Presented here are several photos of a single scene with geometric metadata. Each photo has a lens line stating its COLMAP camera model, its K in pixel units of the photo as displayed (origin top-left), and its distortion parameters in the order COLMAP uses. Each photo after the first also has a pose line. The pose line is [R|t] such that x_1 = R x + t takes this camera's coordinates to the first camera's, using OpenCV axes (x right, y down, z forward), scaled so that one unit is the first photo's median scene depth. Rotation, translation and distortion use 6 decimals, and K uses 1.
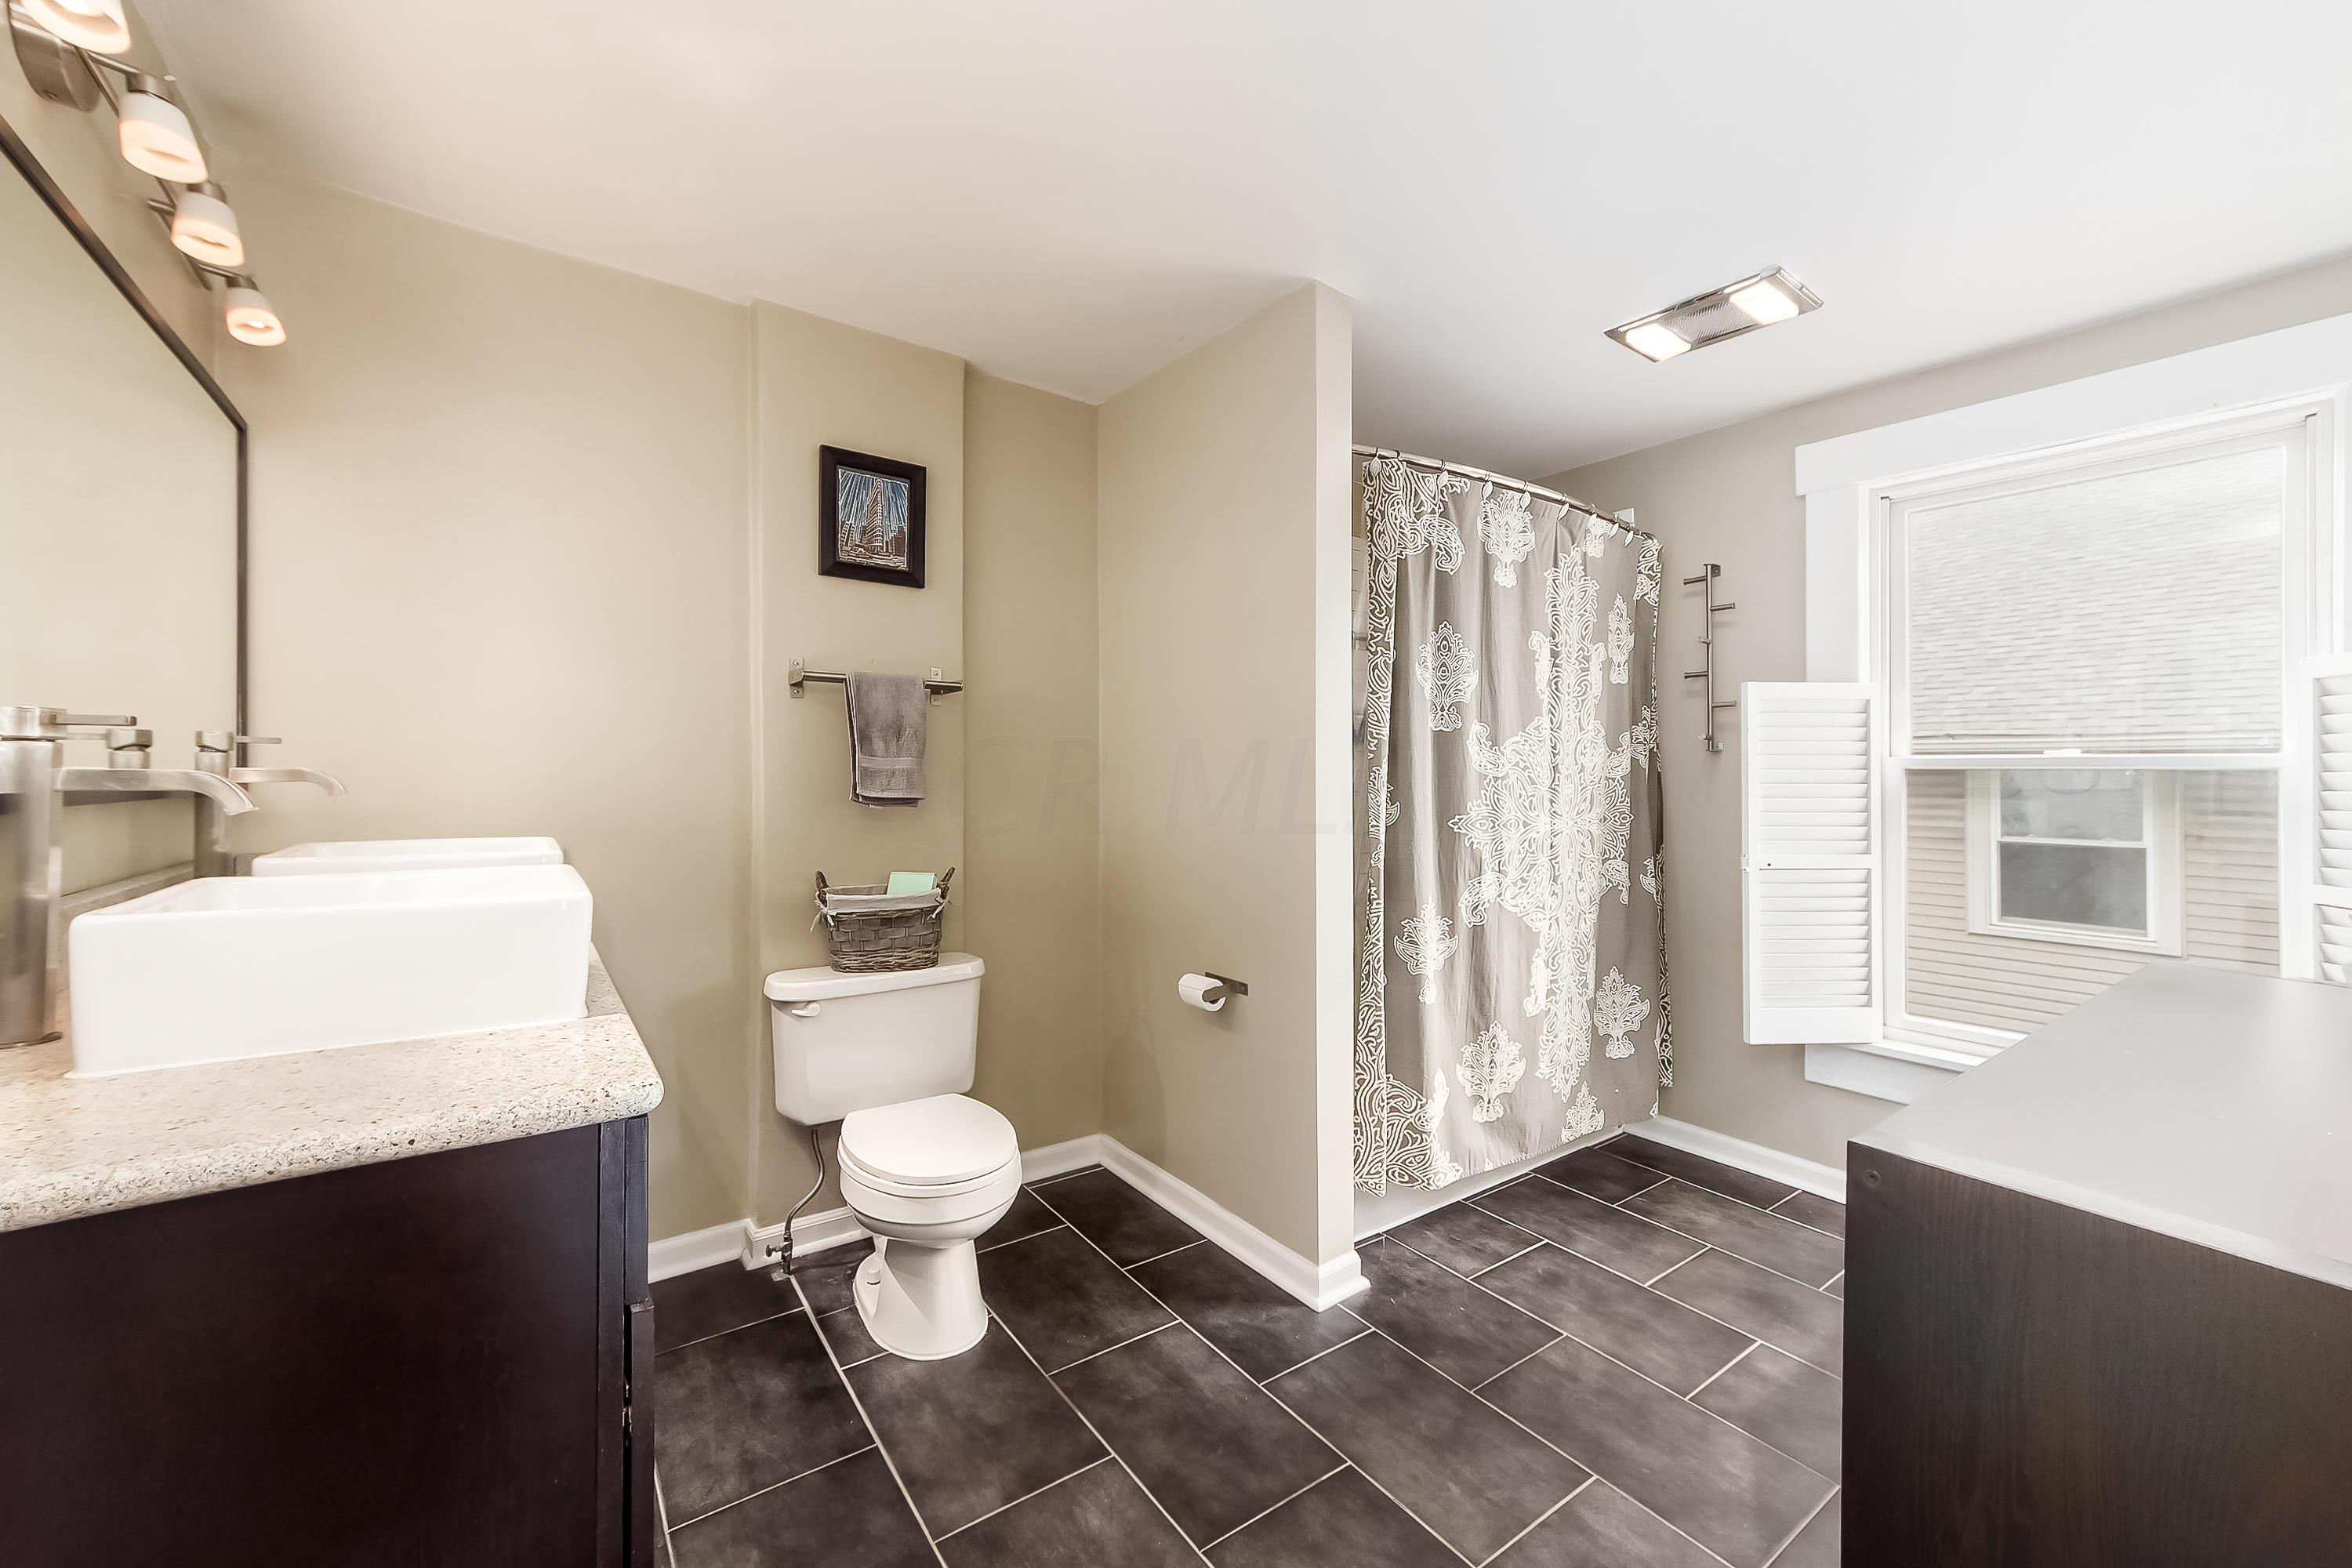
lens RADIAL K [[902.2, 0, 1164.4], [0, 902.2, 767.0], [0, 0, 1]] dist [0.002256, 0.000052]
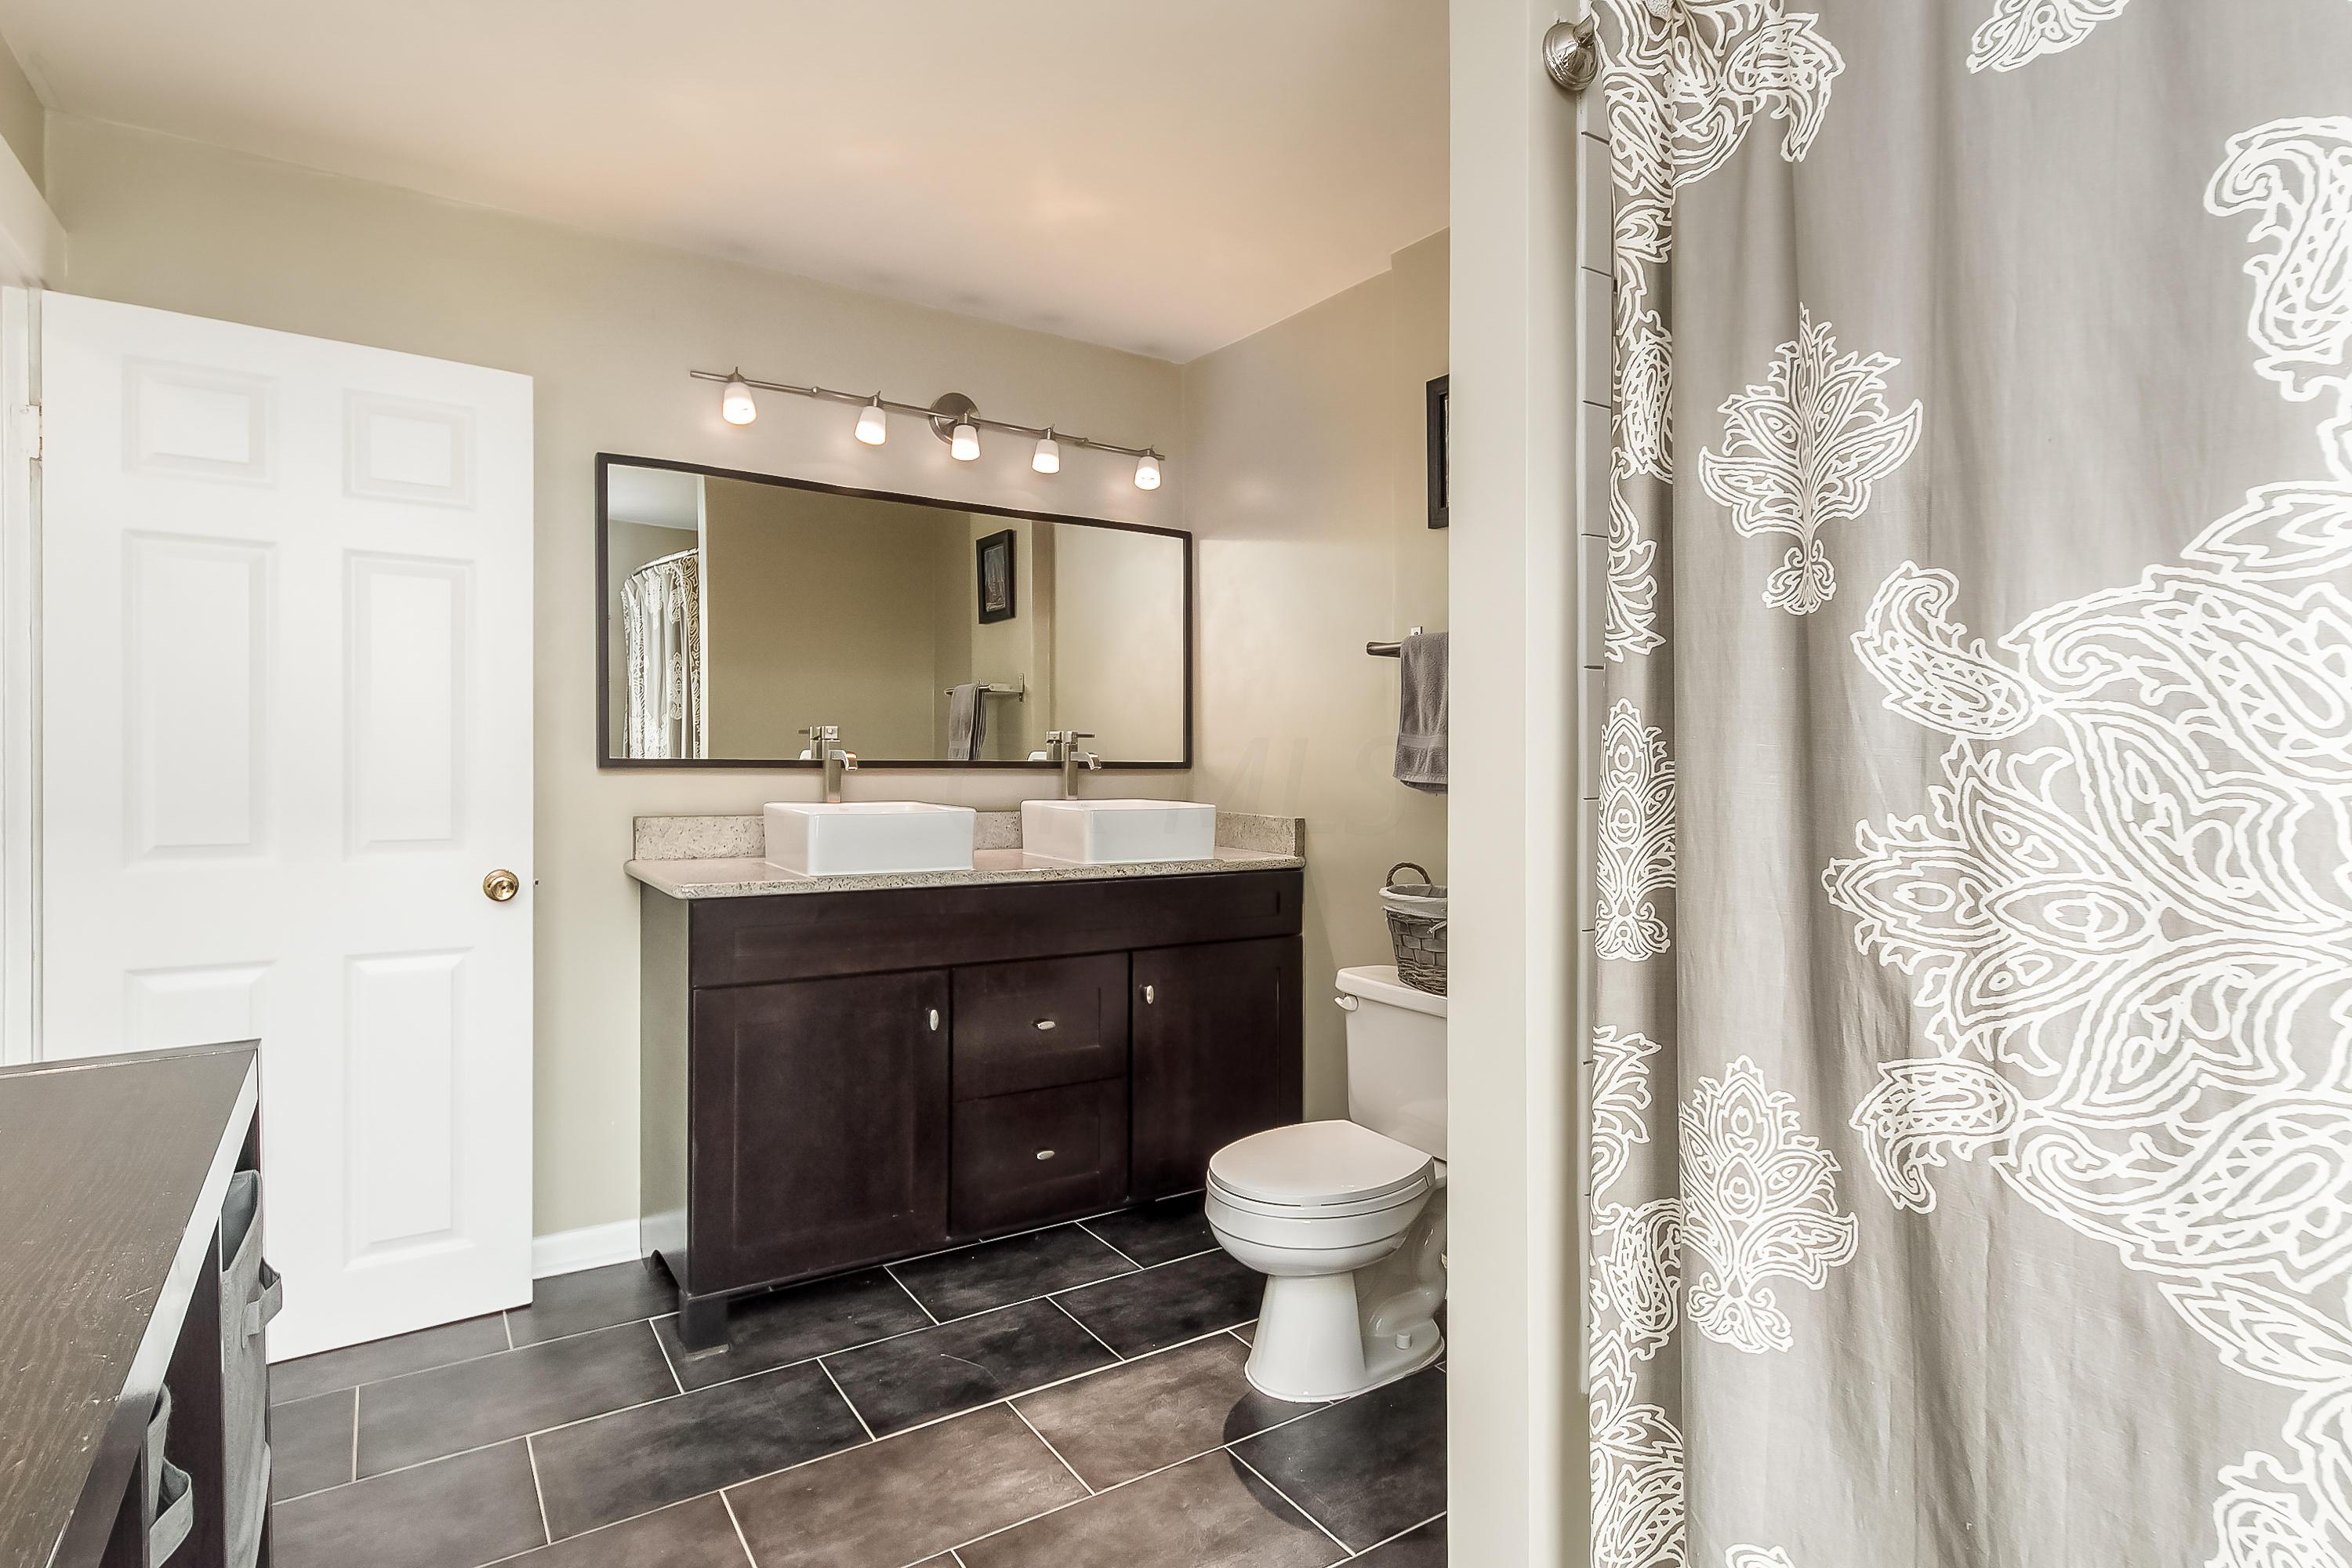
lens RADIAL K [[1178.2, 0, 1170.2], [0, 1178.2, 786.7], [0, 0, 1]] dist [-0.003746, 0.000413]
pose [[-0.022631, 0.015528, -0.999623, 0.758779], [0.007889, 0.999851, 0.015353, 0.017803], [0.999713, -0.007539, -0.022750, 0.747778]]
